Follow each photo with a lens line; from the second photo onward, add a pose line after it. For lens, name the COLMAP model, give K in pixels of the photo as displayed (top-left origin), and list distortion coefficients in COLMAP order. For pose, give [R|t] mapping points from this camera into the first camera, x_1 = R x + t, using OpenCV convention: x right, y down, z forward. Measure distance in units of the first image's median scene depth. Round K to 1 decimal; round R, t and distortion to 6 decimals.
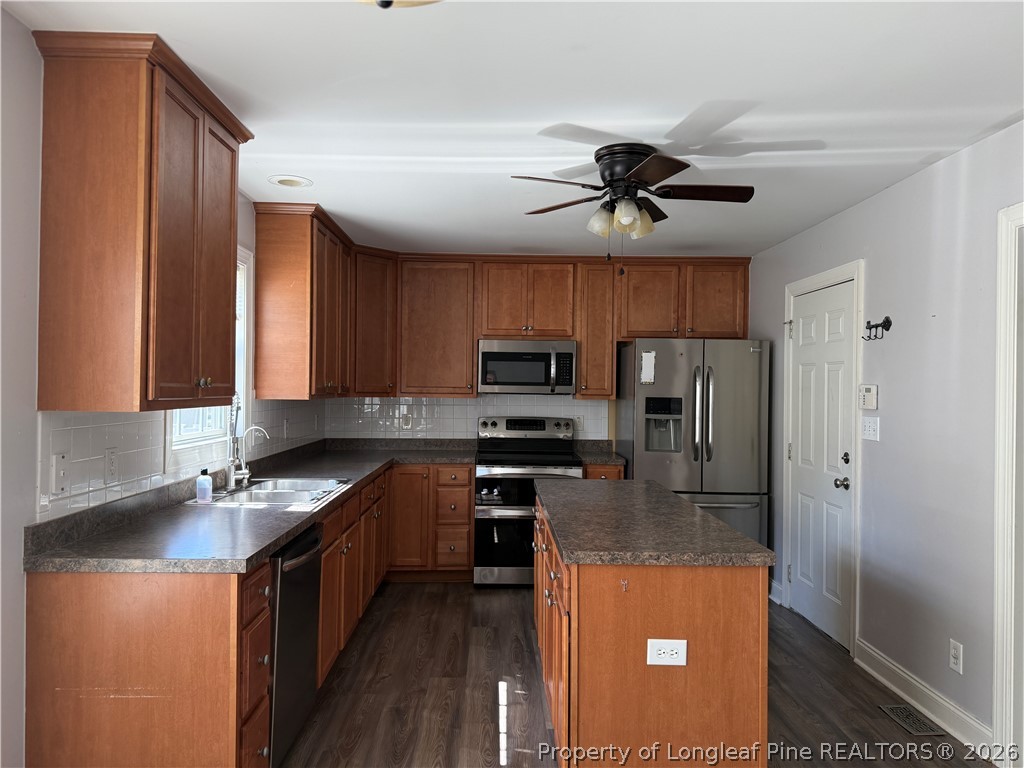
lens RADIAL K [[730.3, 0, 512.0], [0, 730.3, 384.0], [0, 0, 1]] dist [0.084062, 0.000546]
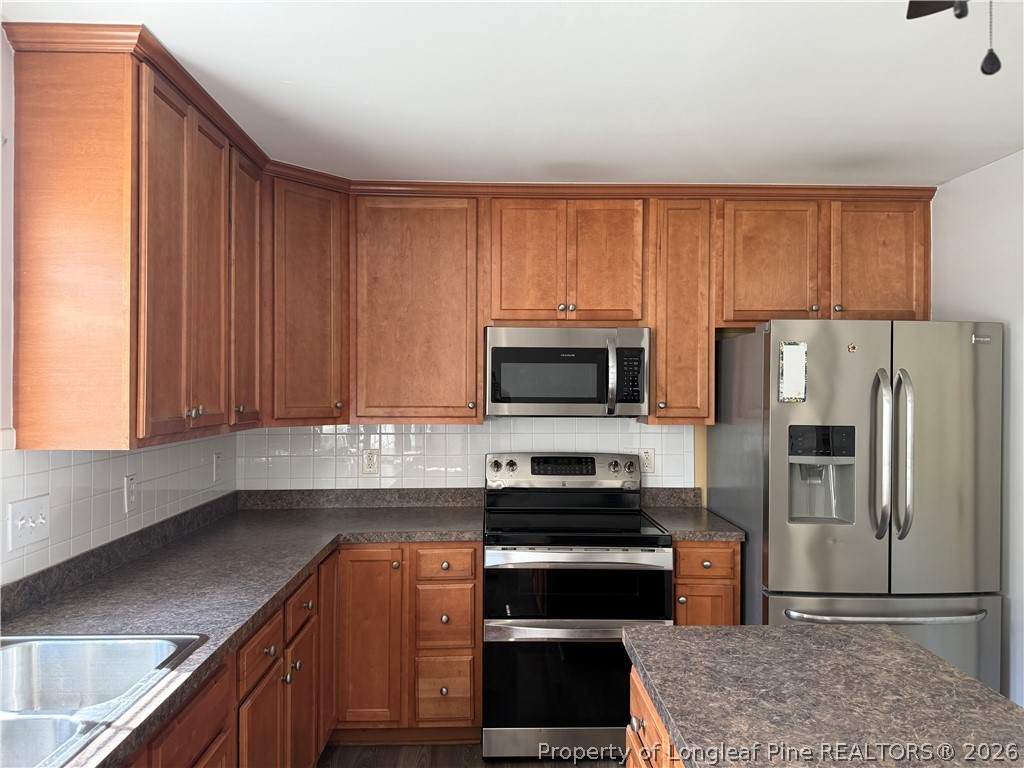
lens RADIAL K [[731.2, 0, 512.0], [0, 731.2, 384.0], [0, 0, 1]] dist [0.006160, 0.000206]
pose [[0.999954, -0.008289, 0.004746, -0.027845], [0.008291, 0.999966, -0.000256, -0.013801], [-0.004744, 0.000296, 0.999989, 0.406560]]
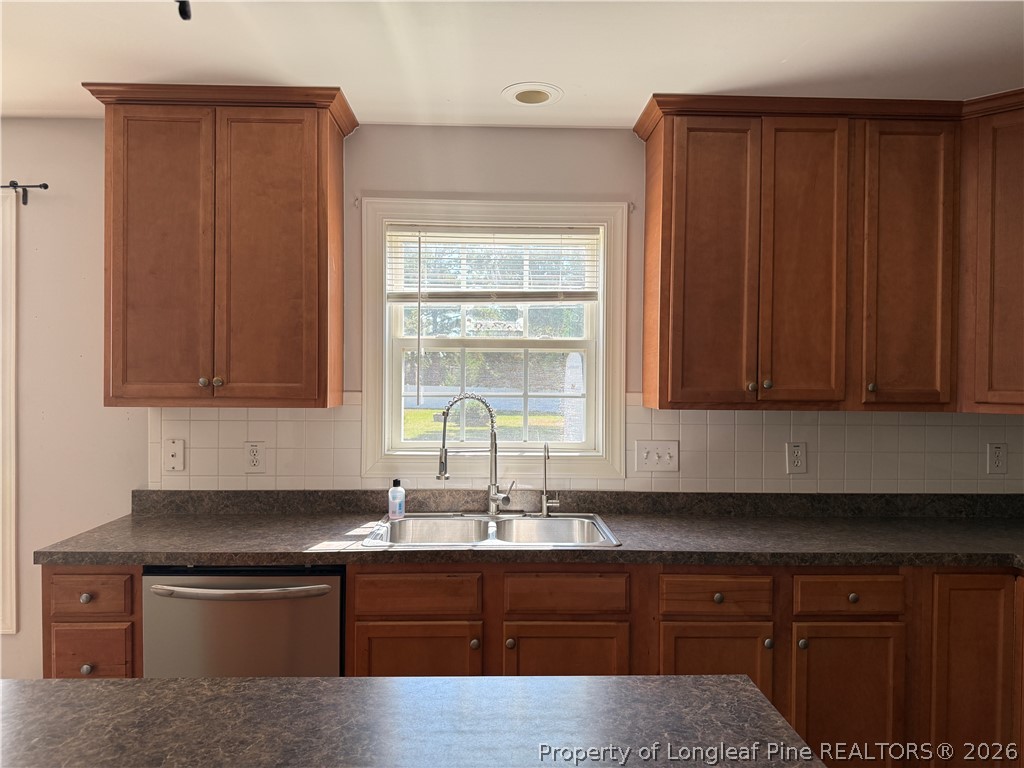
lens RADIAL K [[730.3, 0, 512.0], [0, 730.3, 384.0], [0, 0, 1]] dist [0.084062, 0.000546]
pose [[0.006608, -0.001840, -0.999976, 0.275947], [-0.001536, 0.999997, -0.001850, 0.000475], [0.999977, 0.001548, 0.006605, 0.663524]]
